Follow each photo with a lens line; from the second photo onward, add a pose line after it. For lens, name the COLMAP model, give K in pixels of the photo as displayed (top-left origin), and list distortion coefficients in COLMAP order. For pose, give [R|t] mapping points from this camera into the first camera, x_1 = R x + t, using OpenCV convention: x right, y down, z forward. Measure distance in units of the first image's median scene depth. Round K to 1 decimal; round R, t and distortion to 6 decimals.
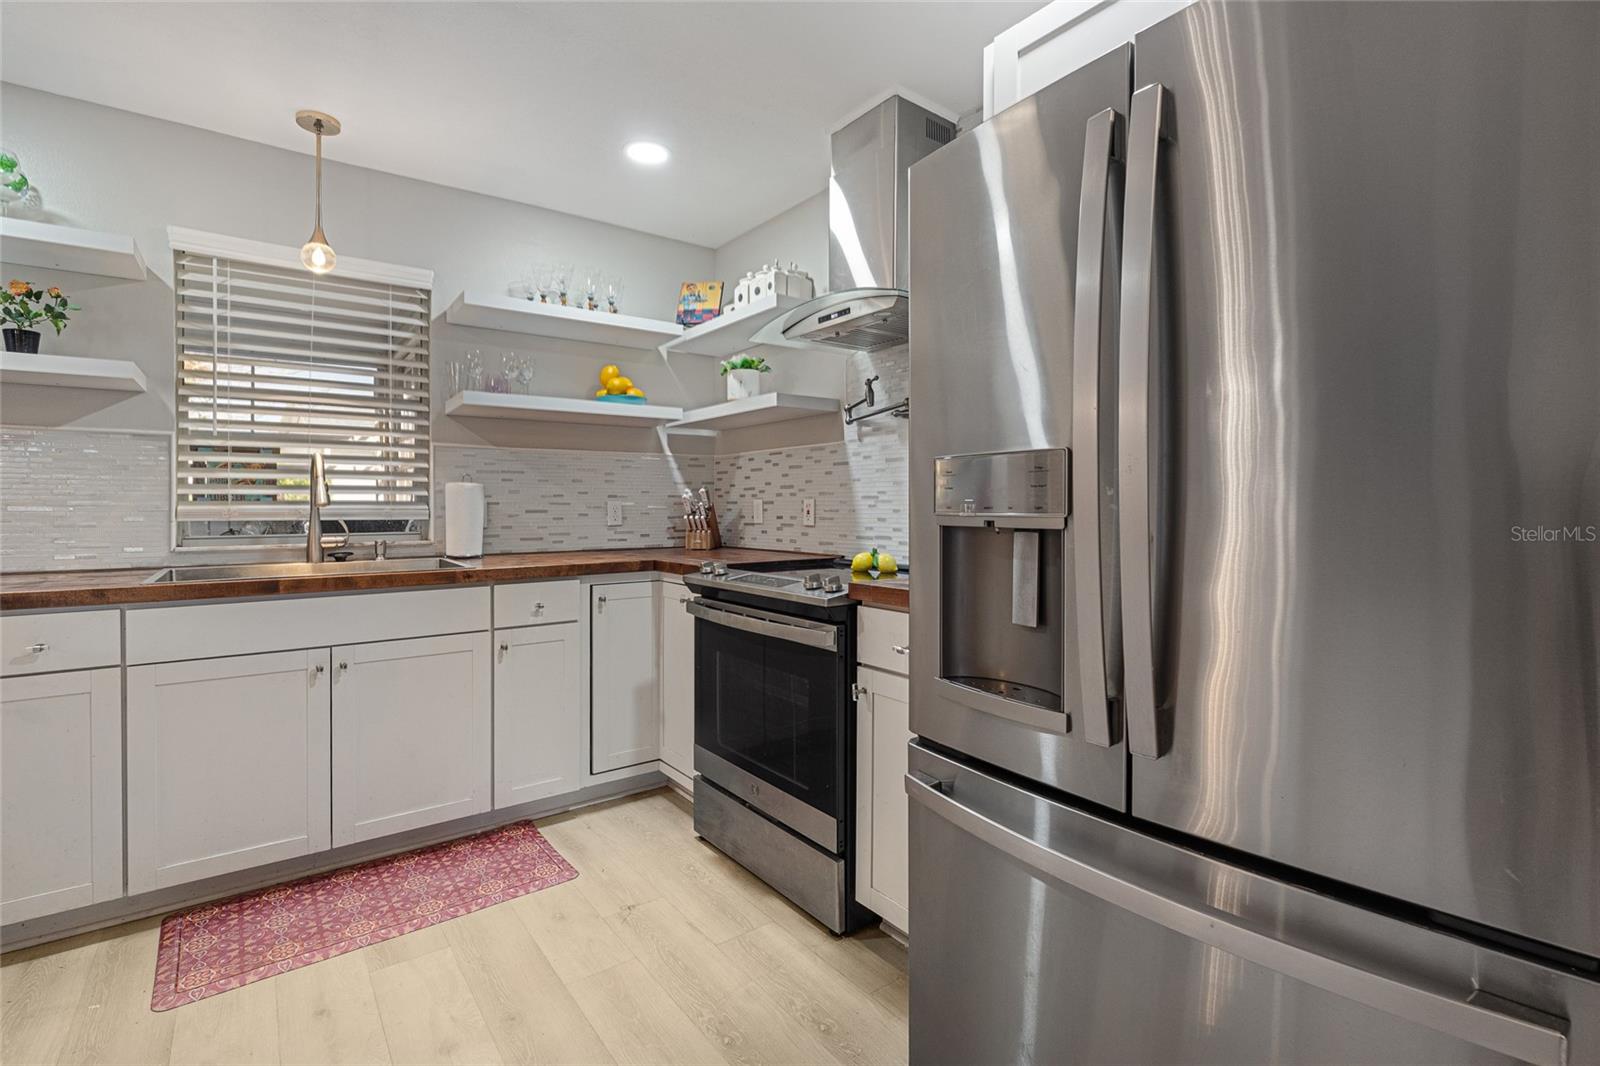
lens RADIAL K [[734.2, 0, 789.2], [0, 734.2, 515.5], [0, 0, 1]] dist [-0.001165, 0.000423]
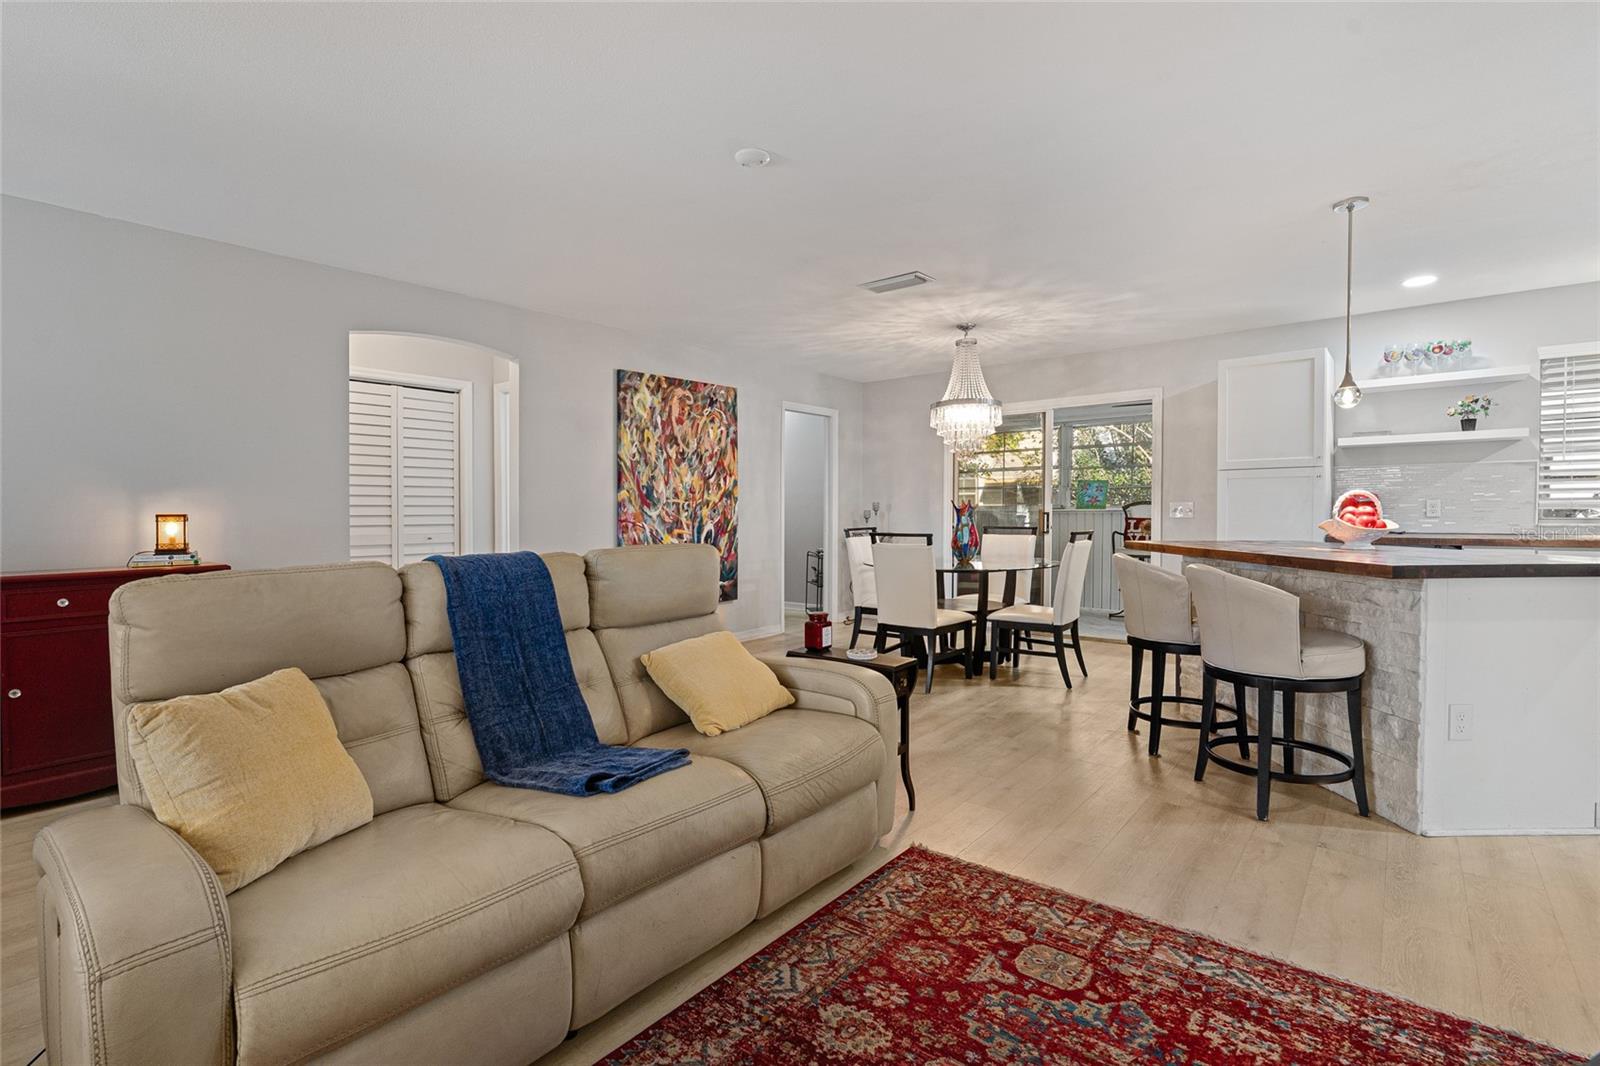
lens RADIAL K [[746.6, 0, 796.2], [0, 746.6, 519.5], [0, 0, 1]] dist [0.001661, -0.000025]
pose [[0.236634, 0.014414, -0.971492, 0.513318], [-0.002282, 0.999895, 0.014280, 0.014538], [0.971596, -0.001162, 0.236642, -1.182586]]
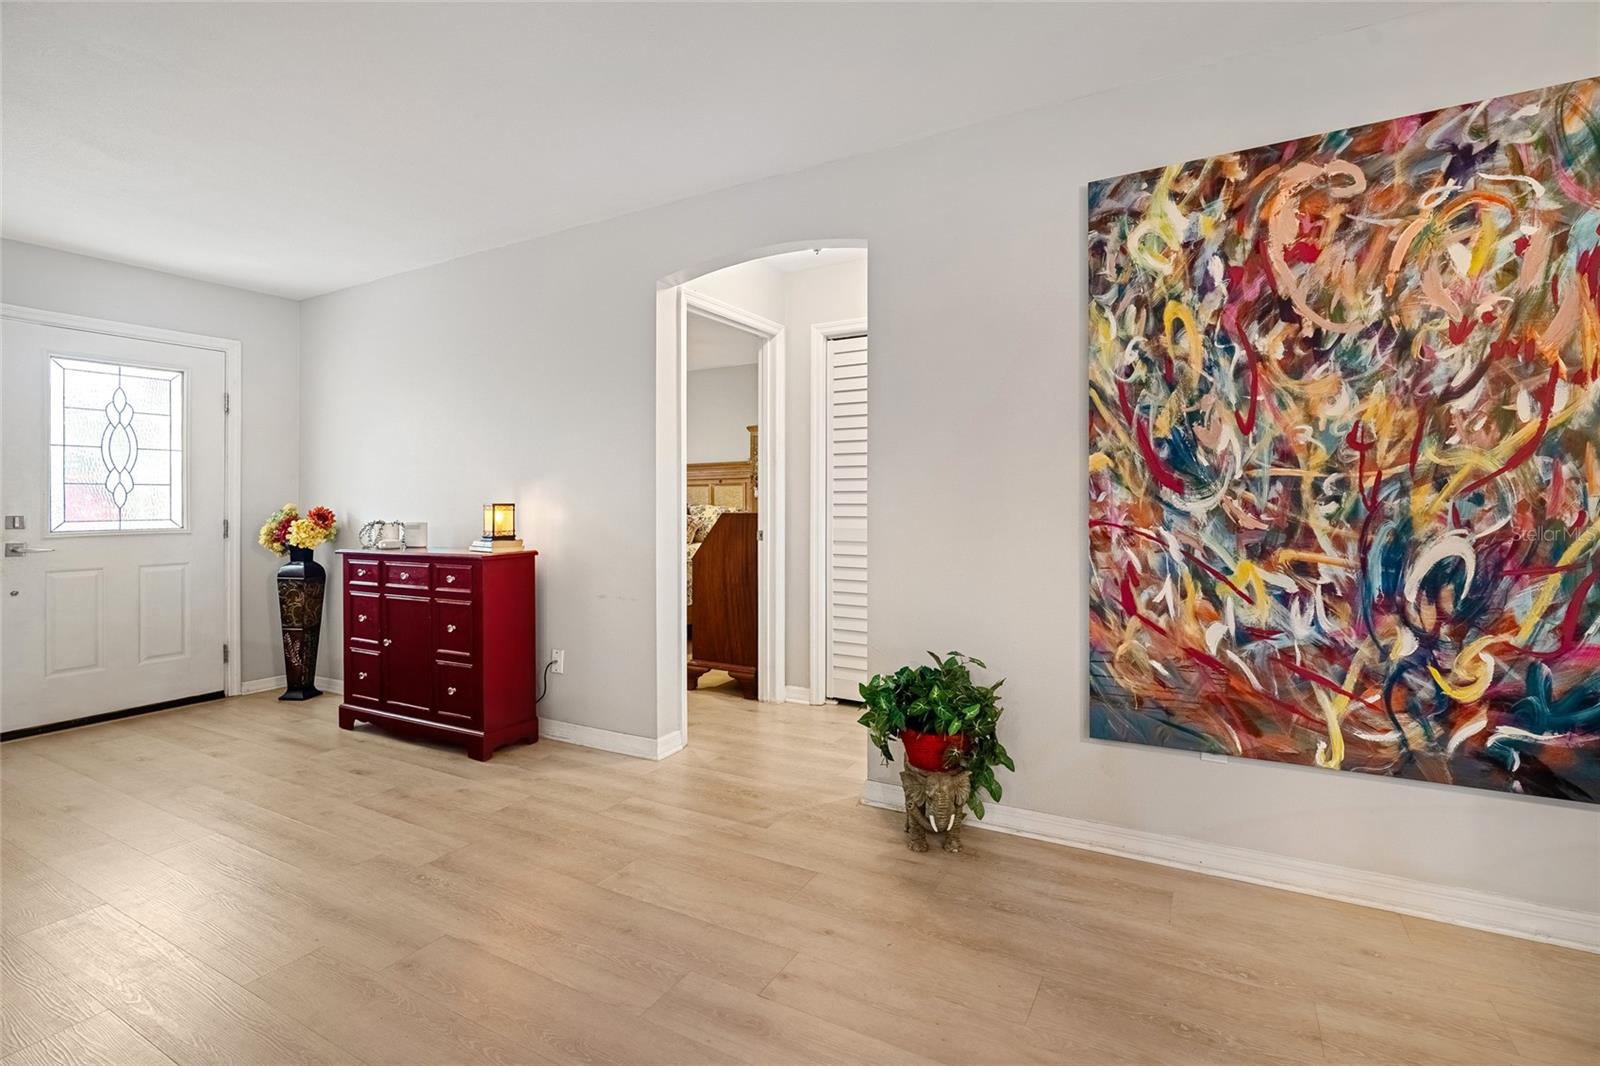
lens RADIAL K [[701.5, 0, 805.2], [0, 701.5, 501.5], [0, 0, 1]] dist [-0.002780, 0.001346]
pose [[-0.904346, 0.007400, -0.426736, -0.938204], [0.004083, 0.999954, 0.008688, 0.014936], [0.426780, 0.006114, -0.904335, -0.522966]]
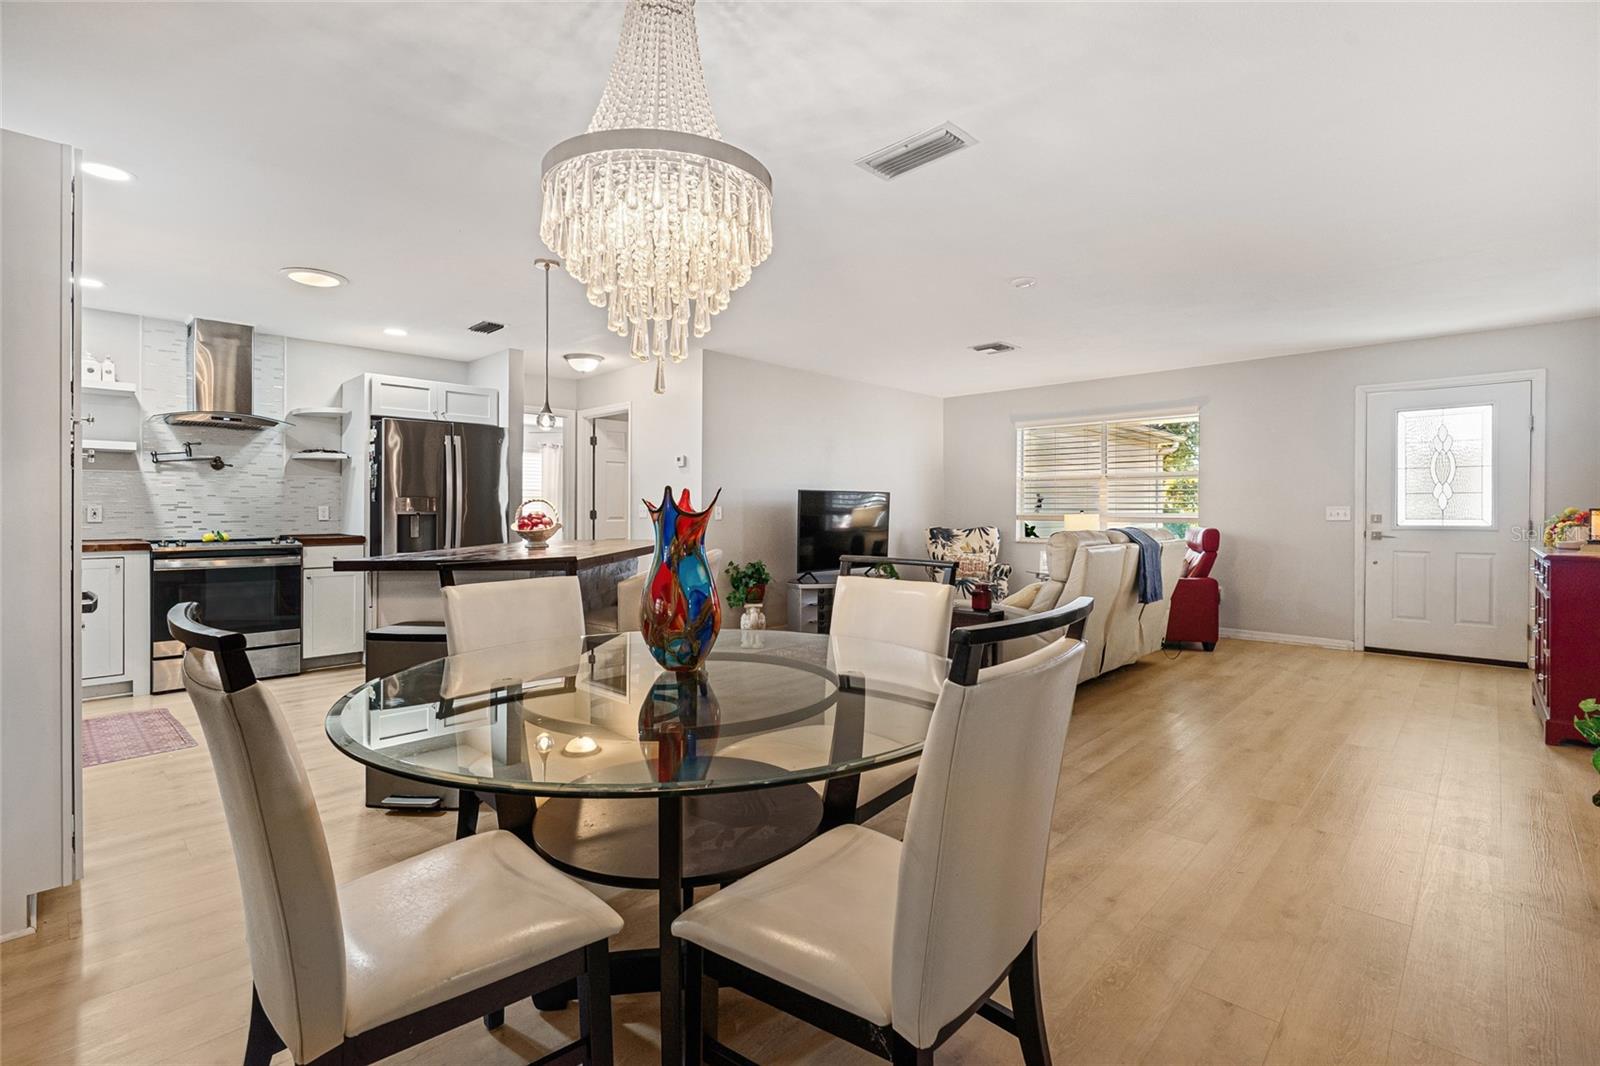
lens RADIAL K [[722.3, 0, 794.7], [0, 722.3, 509.0], [0, 0, 1]] dist [-0.001957, -0.000064]
pose [[-0.176586, 0.006412, 0.984264, -2.003325], [0.013761, 0.999897, -0.004045, 0.014048], [-0.984189, 0.012830, -0.176656, -0.211392]]
